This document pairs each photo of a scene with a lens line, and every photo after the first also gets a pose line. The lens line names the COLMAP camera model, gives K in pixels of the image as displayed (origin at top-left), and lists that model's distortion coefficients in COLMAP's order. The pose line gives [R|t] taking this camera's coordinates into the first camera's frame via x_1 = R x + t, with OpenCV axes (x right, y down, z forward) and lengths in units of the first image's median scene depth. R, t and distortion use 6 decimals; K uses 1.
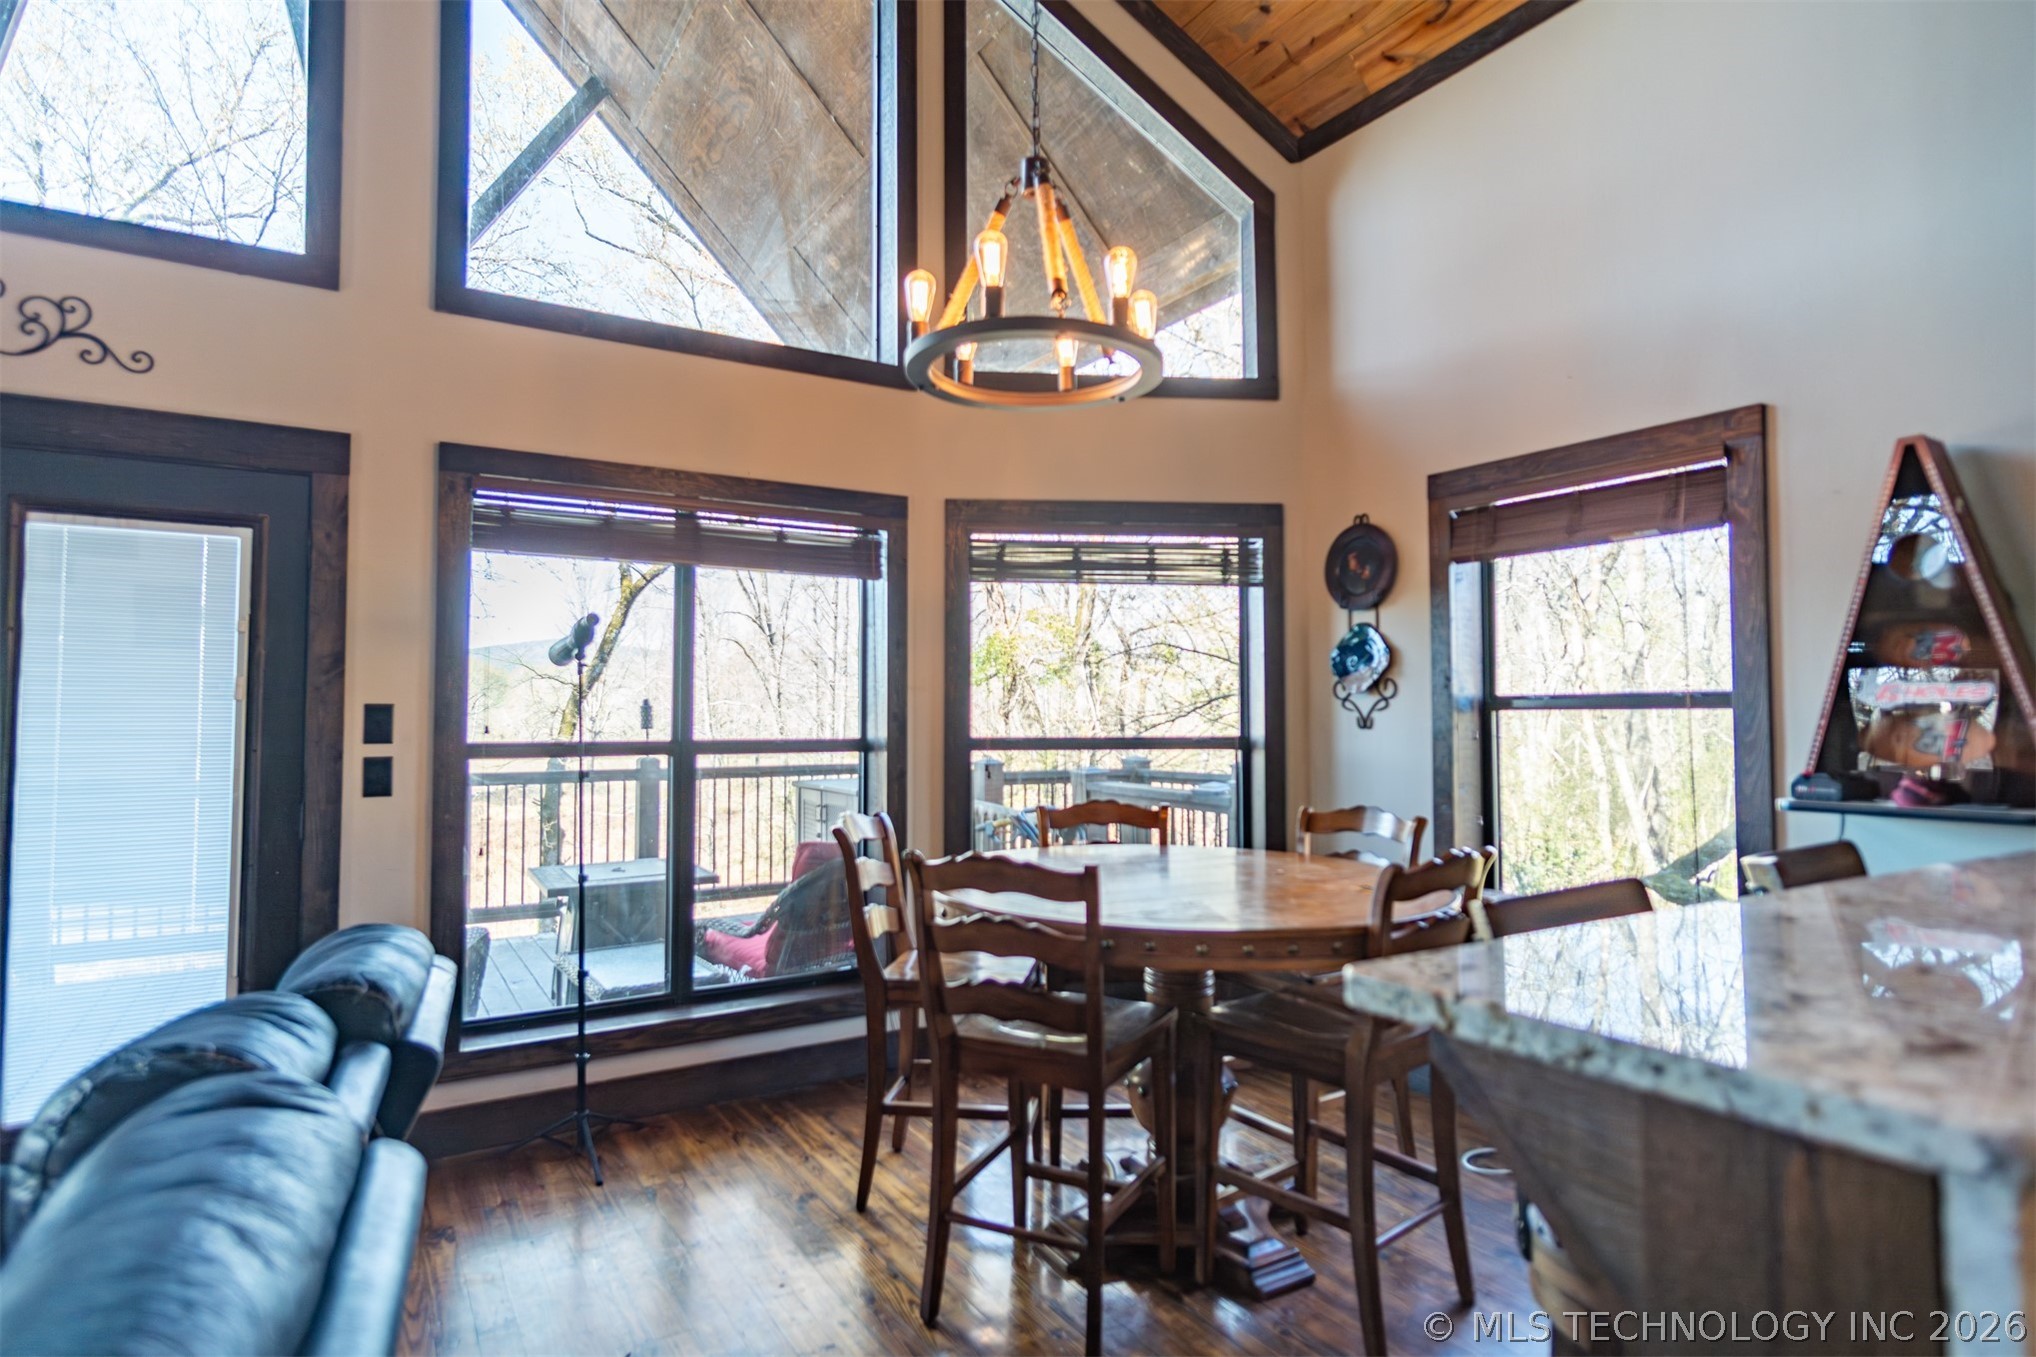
lens RADIAL K [[1084.5, 0, 1010.1], [0, 1084.5, 668.8], [0, 0, 1]] dist [0.003334, 0.003399]
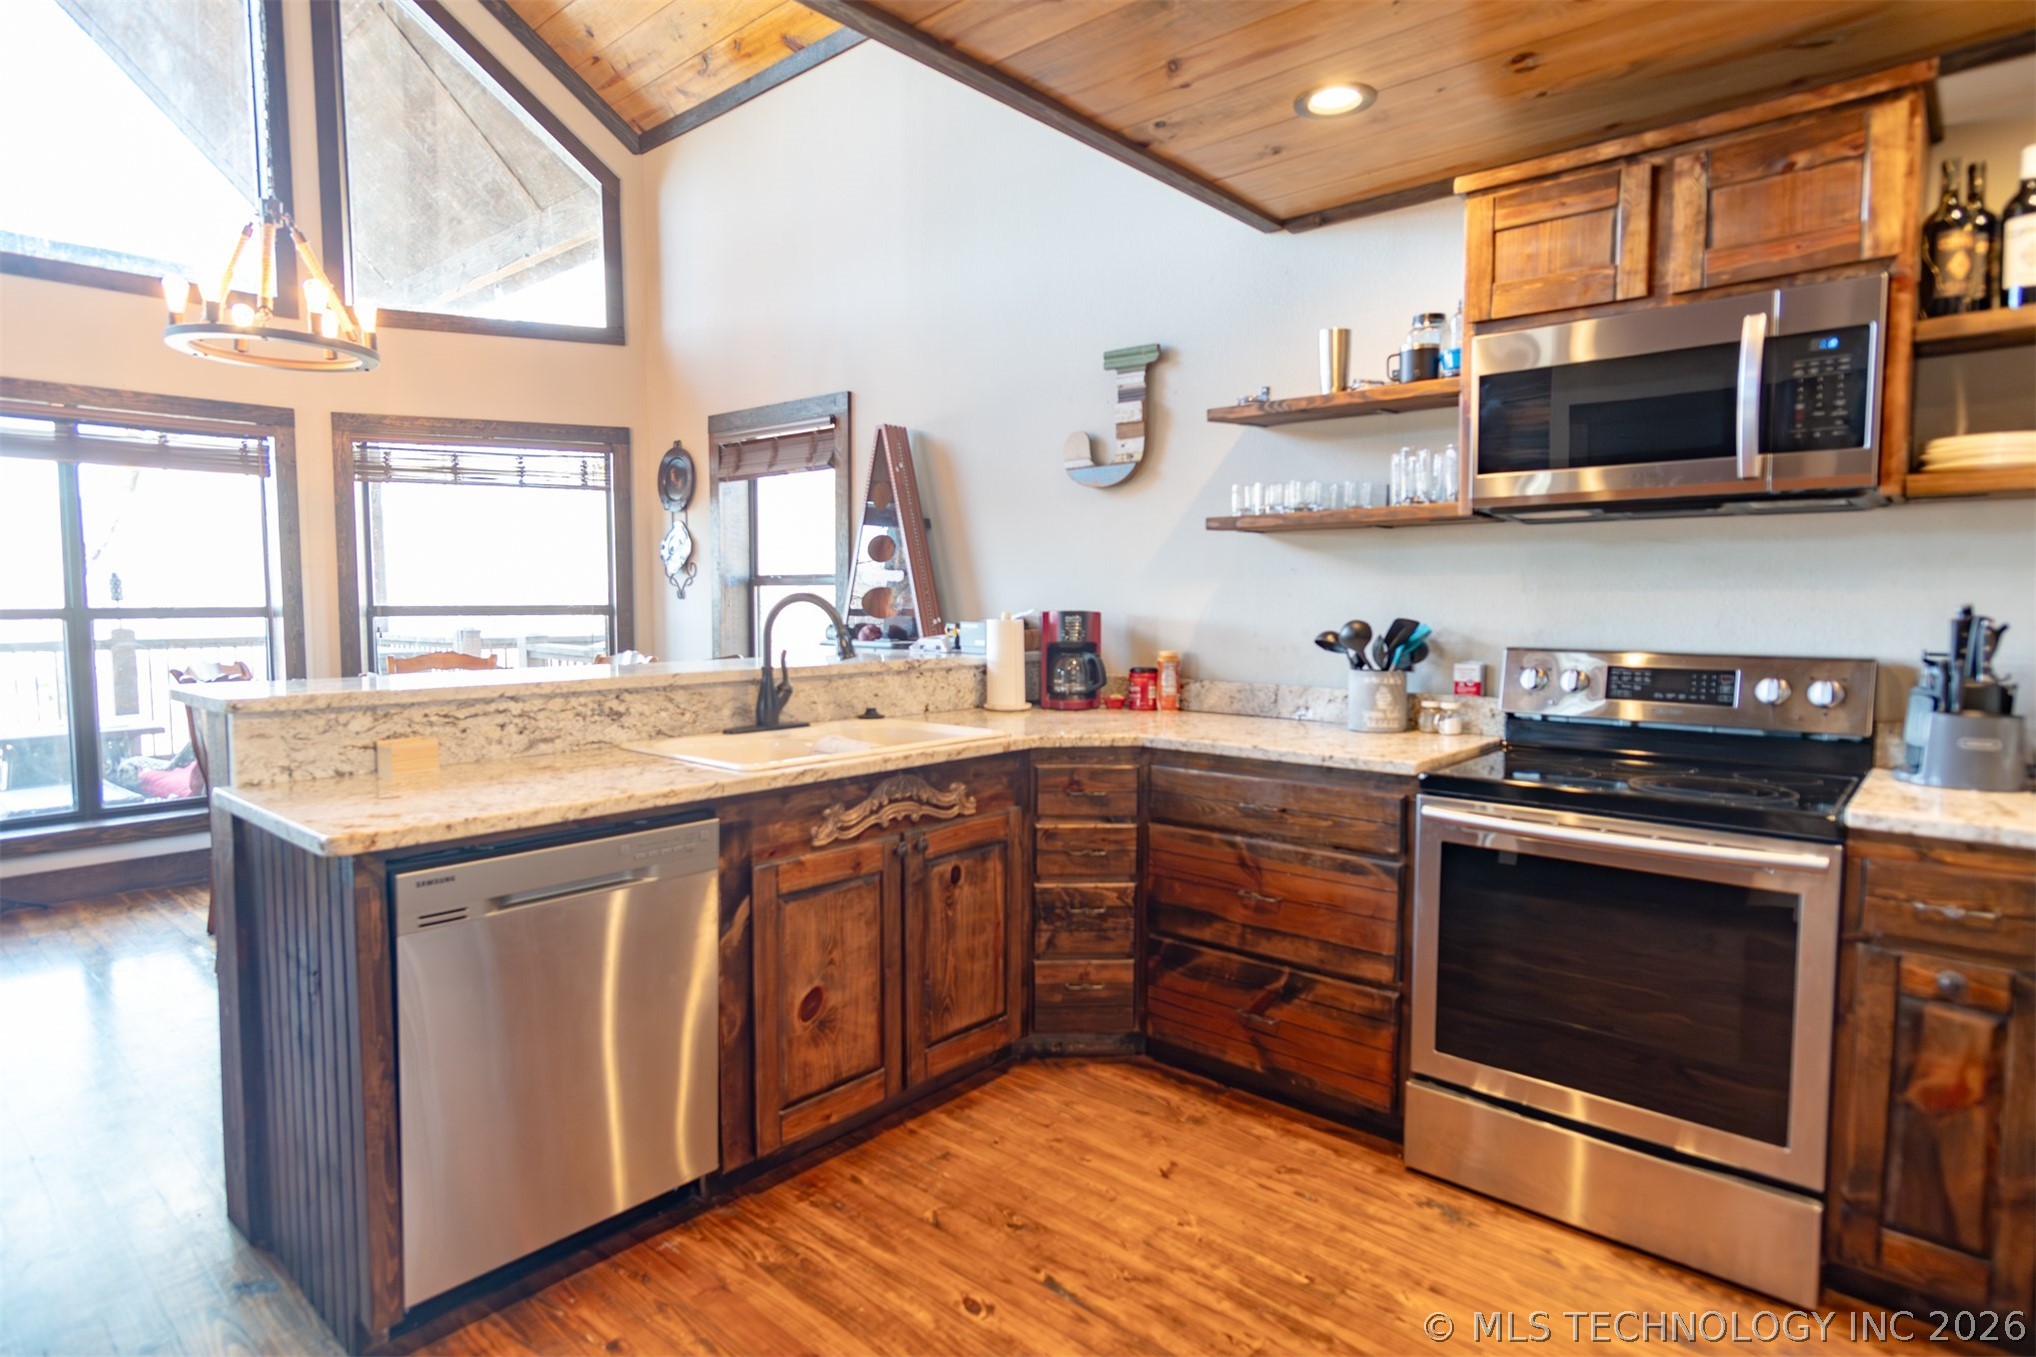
lens RADIAL K [[1084.5, 0, 1010.1], [0, 1084.5, 668.8], [0, 0, 1]] dist [0.003334, 0.003399]
pose [[0.958799, -0.018232, 0.283498, 0.333408], [-0.014375, 0.993546, 0.112513, -0.017358], [-0.283720, -0.111953, 0.952349, -0.438473]]
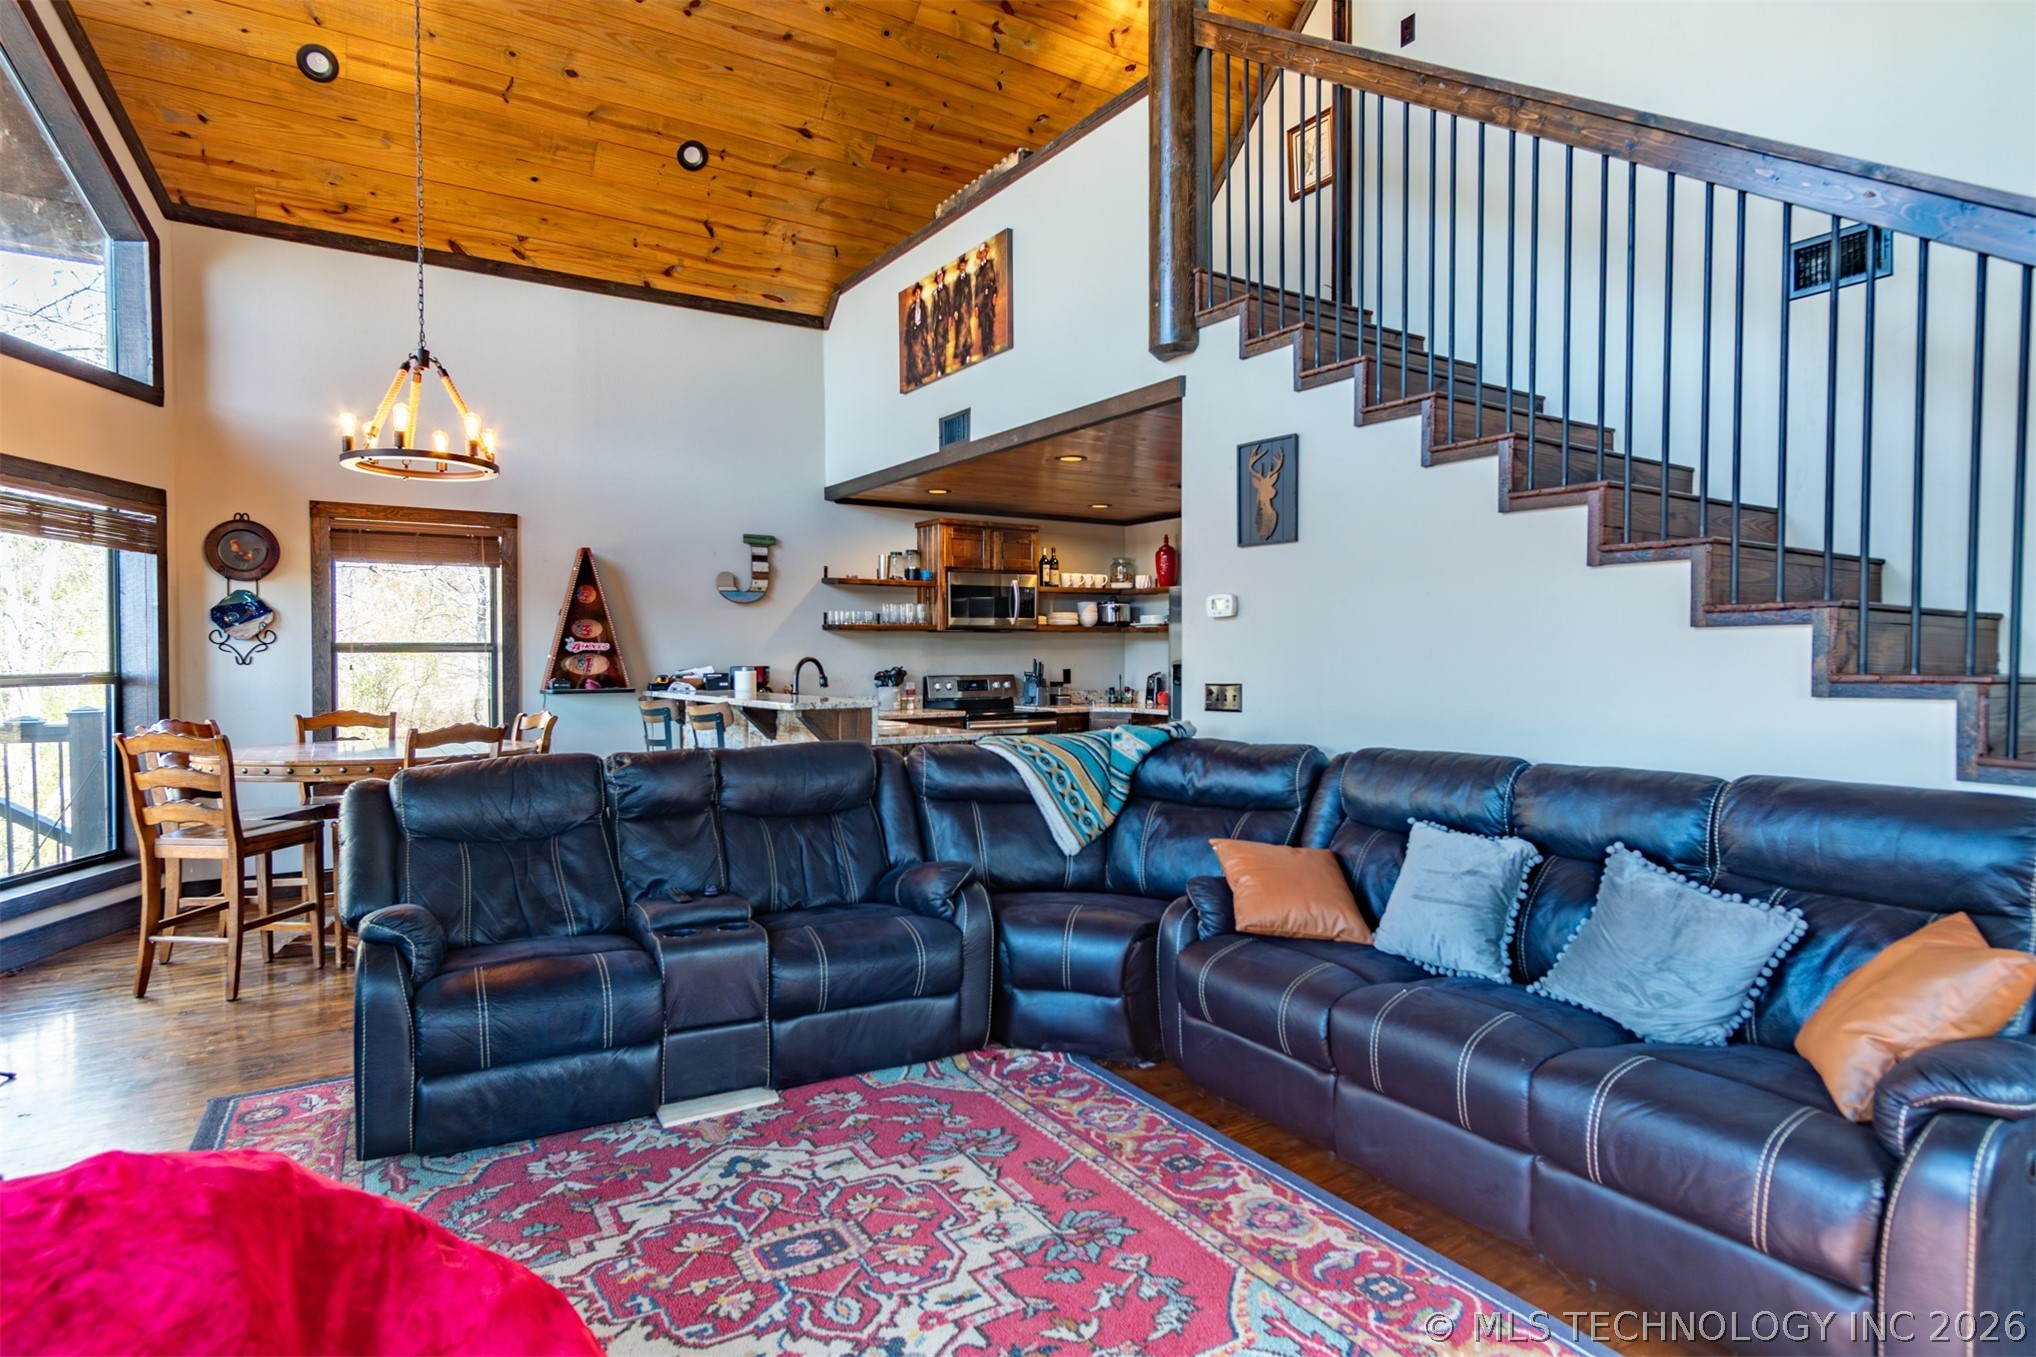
lens RADIAL K [[1109.1, 0, 1009.9], [0, 1109.1, 667.9], [0, 0, 1]] dist [0.005503, 0.001805]
pose [[-0.018070, -0.011762, 0.999768, -1.145374], [-0.042803, 0.999023, 0.010980, 0.000117], [-0.998920, -0.042595, -0.018556, 0.021612]]
